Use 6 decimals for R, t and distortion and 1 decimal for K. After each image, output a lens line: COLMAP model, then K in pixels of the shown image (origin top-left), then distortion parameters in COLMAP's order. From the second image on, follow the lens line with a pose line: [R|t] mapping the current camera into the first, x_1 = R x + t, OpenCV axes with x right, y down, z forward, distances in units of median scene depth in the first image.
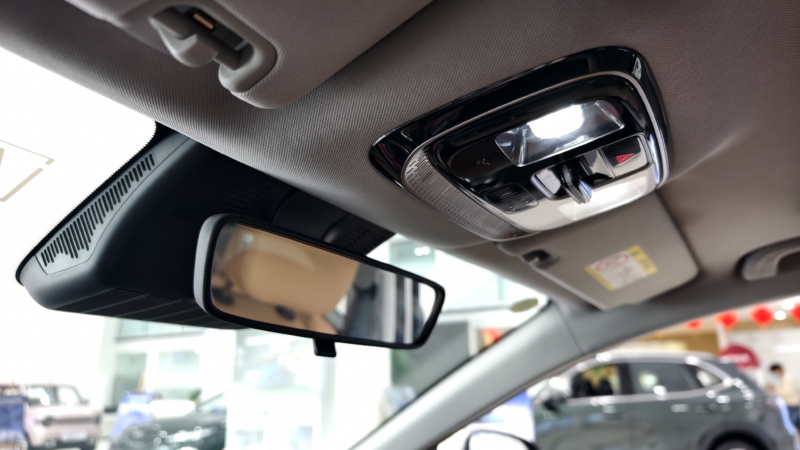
lens RADIAL K [[557.0, 0, 400.0], [0, 557.0, 225.0], [0, 0, 1]] dist [-0.041414, 0.000657]
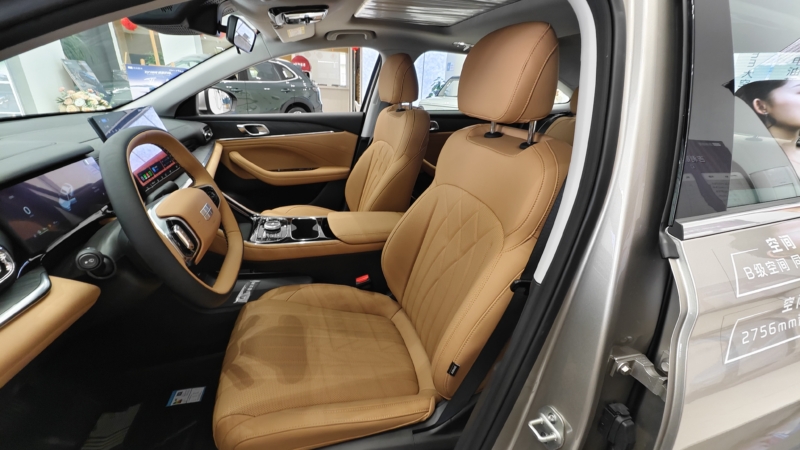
lens RADIAL K [[322.7, 0, 400.0], [0, 322.7, 225.0], [0, 0, 1]] dist [0.007166, -0.000280]
pose [[0.677934, -0.246036, 0.692727, -0.079736], [-0.268390, 0.794441, 0.544821, -0.022049], [-0.684377, -0.555274, 0.472546, -0.096215]]
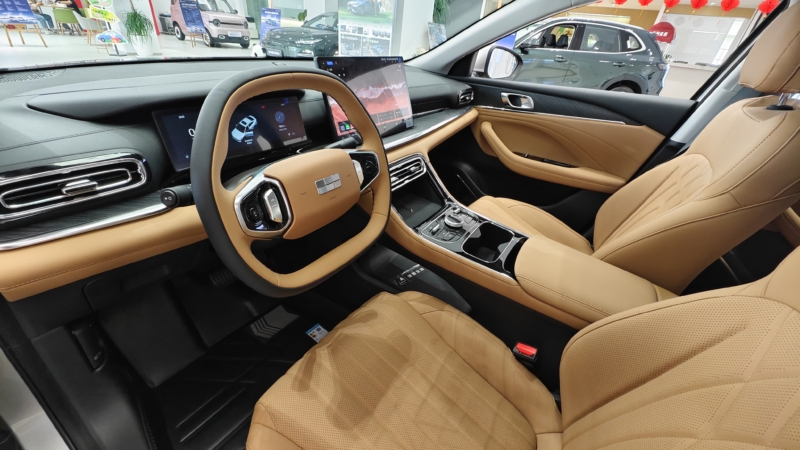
lens RADIAL K [[322.7, 0, 400.0], [0, 322.7, 225.0], [0, 0, 1]] dist [0.007166, -0.000280]
pose [[0.991816, 0.127675, -0.000370, -0.026222], [-0.085228, 0.664230, 0.742654, -0.008115], [0.095064, -0.736544, 0.669676, -0.062314]]
